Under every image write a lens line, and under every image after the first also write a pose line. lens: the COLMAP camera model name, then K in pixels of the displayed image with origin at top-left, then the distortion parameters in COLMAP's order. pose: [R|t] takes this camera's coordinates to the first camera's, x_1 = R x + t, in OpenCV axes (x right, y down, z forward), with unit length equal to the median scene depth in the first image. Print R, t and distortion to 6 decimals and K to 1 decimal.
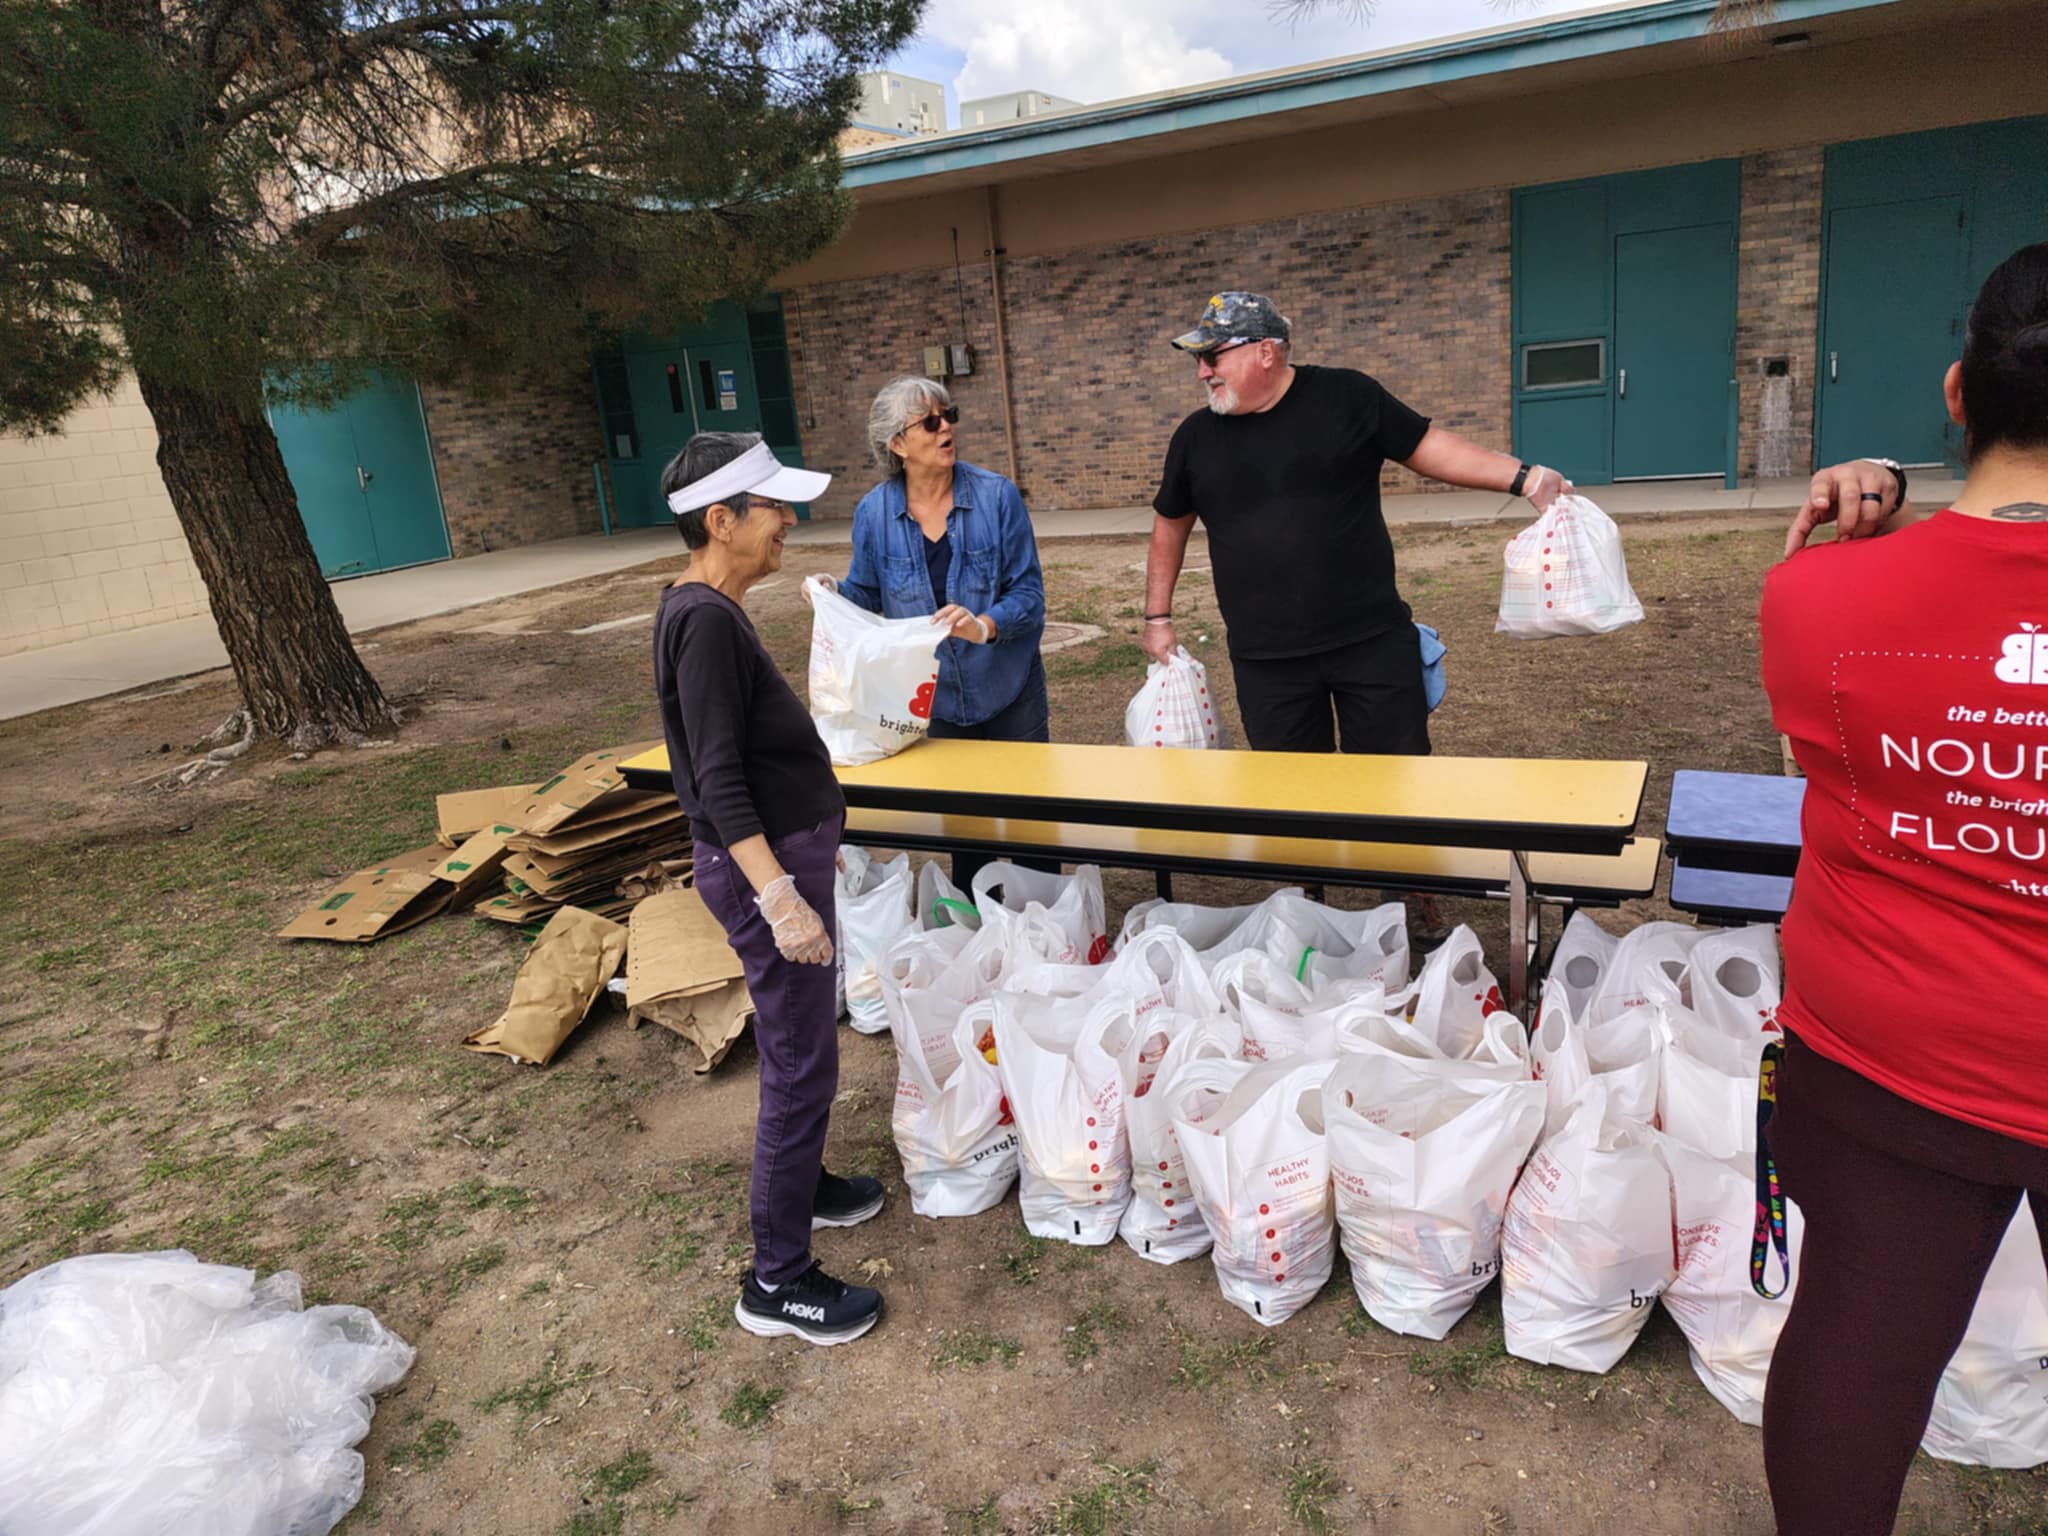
lens RADIAL K [[1411.6, 0, 1025.4], [0, 1411.6, 763.9], [0, 0, 1]] dist [0.025880, 0.001947]
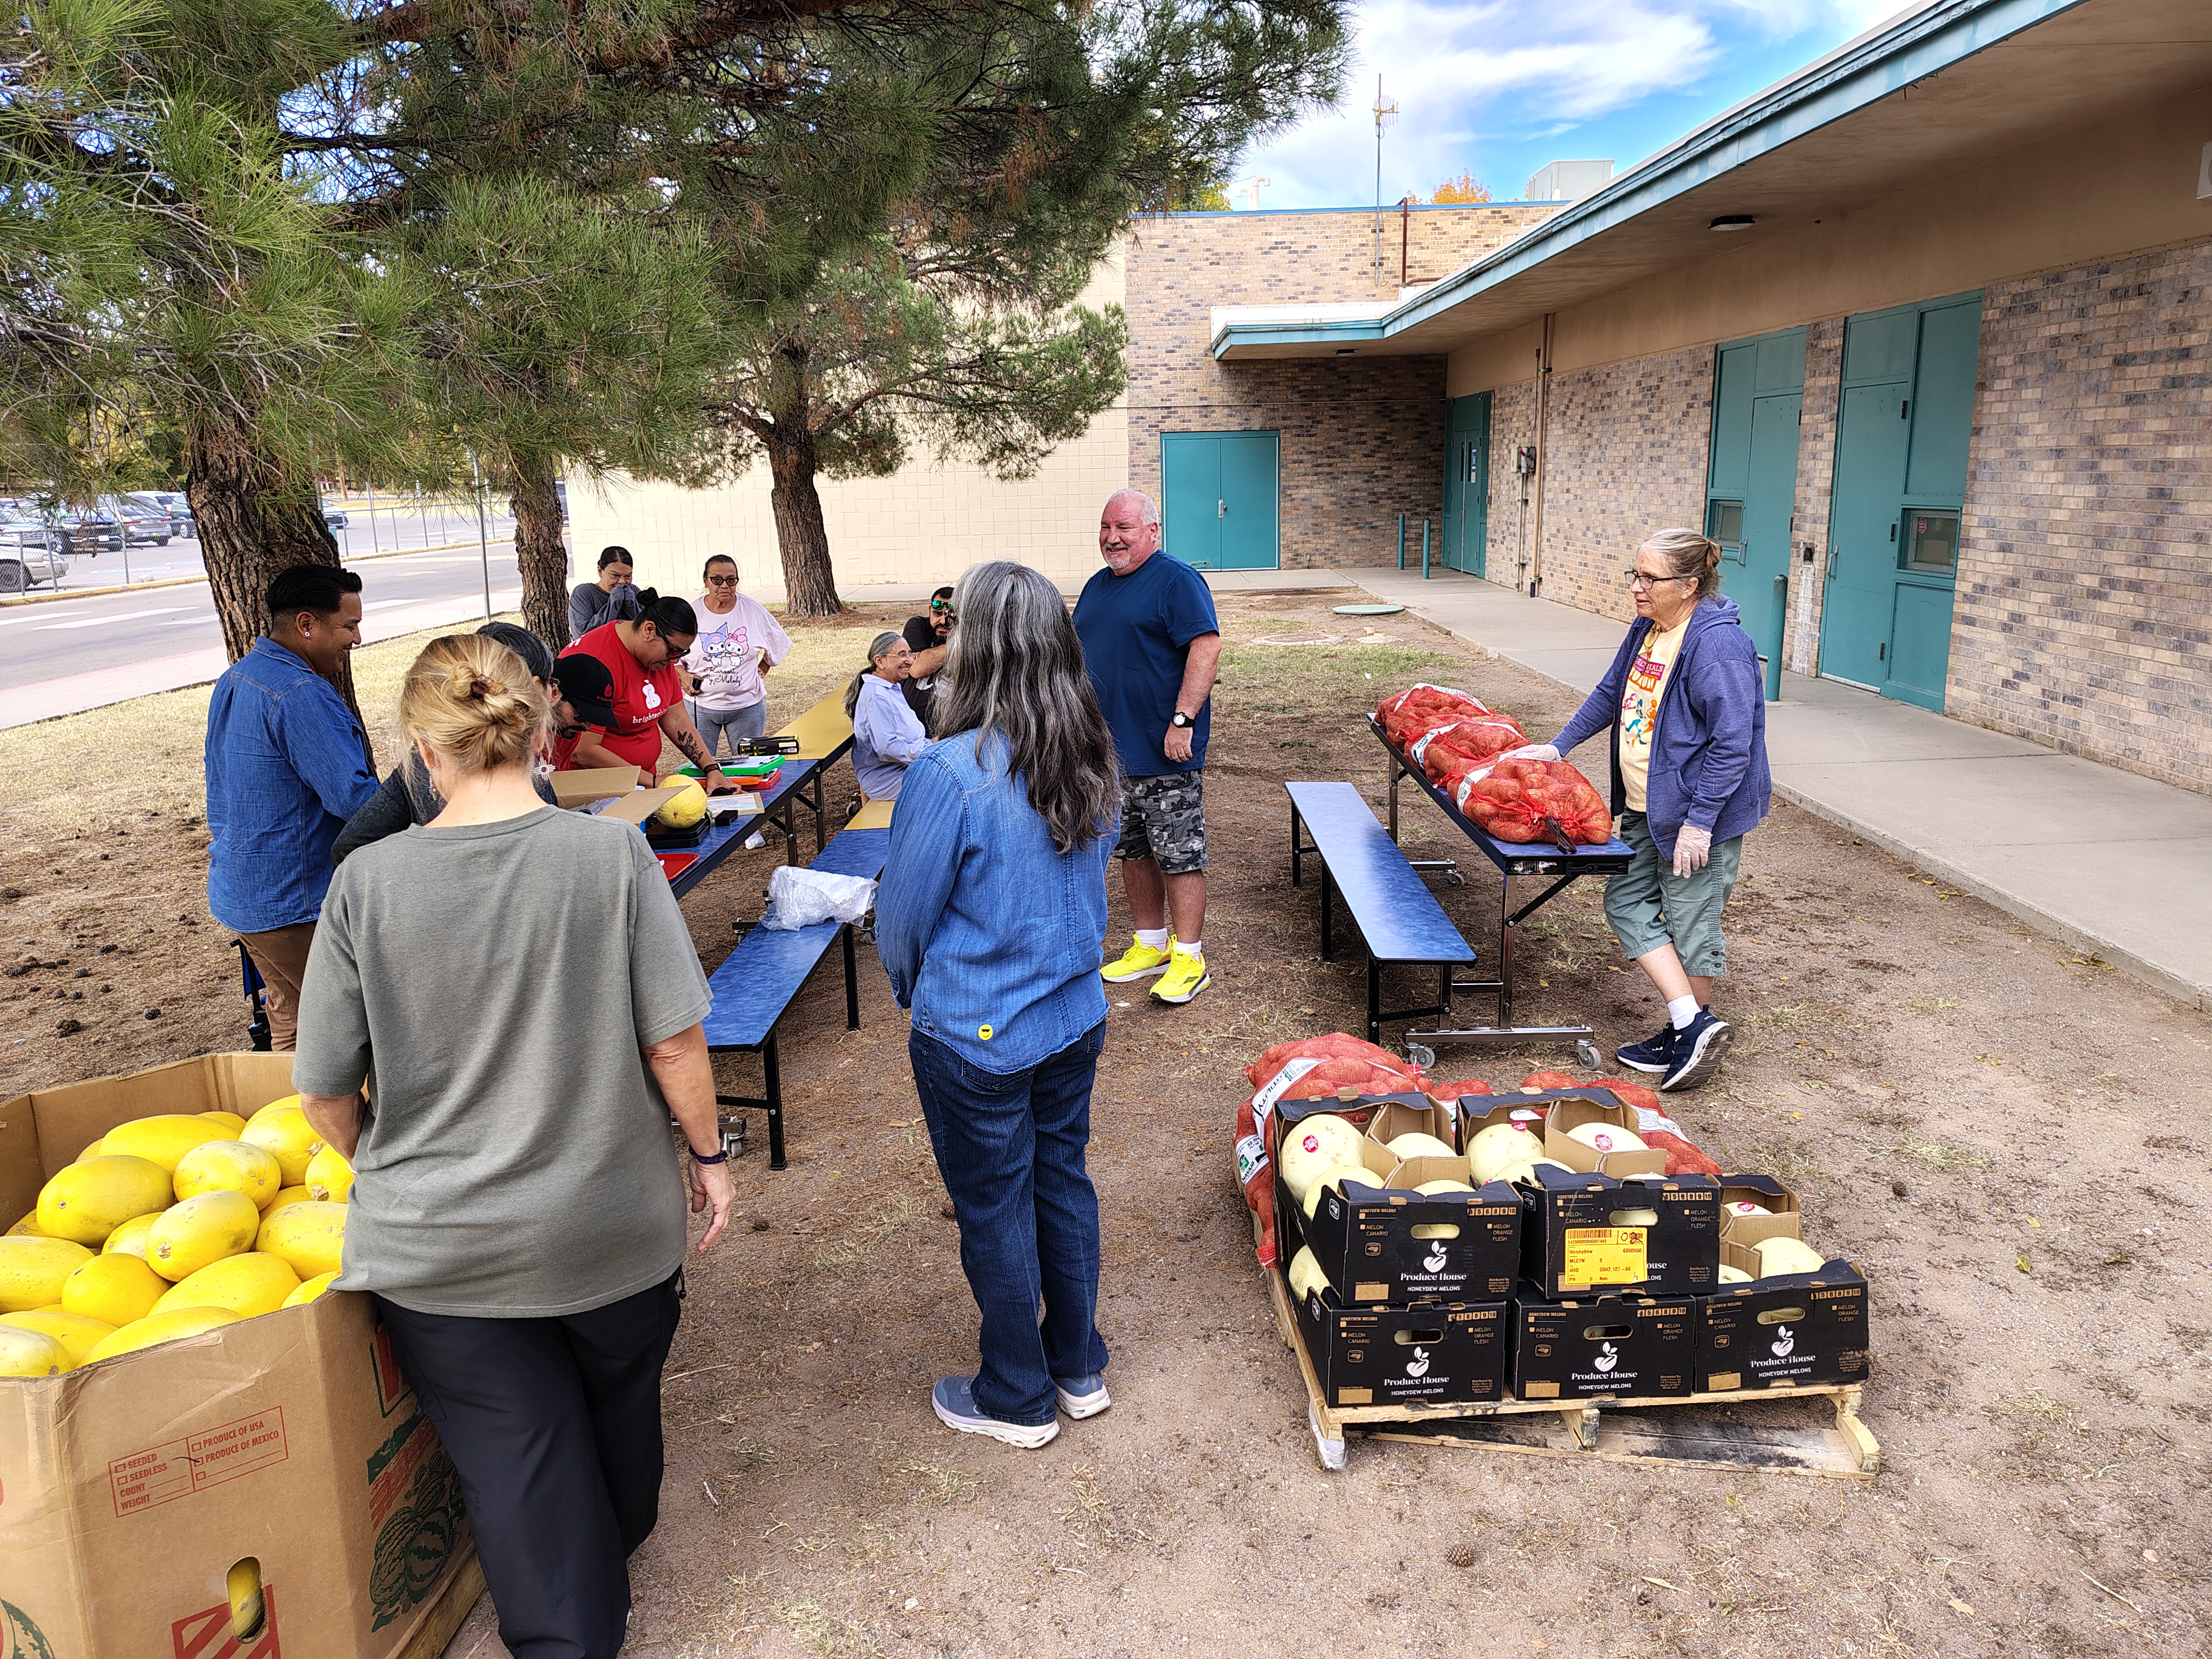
lens RADIAL K [[1540.5, 0, 1108.2], [0, 1540.5, 827.0], [0, 0, 1]] dist [-0.000084, -0.000337]
pose [[0.431901, 0.282416, -0.856565, 0.930836], [-0.260218, 0.948344, 0.181468, -0.134519], [0.863567, 0.144517, 0.483080, 0.131278]]
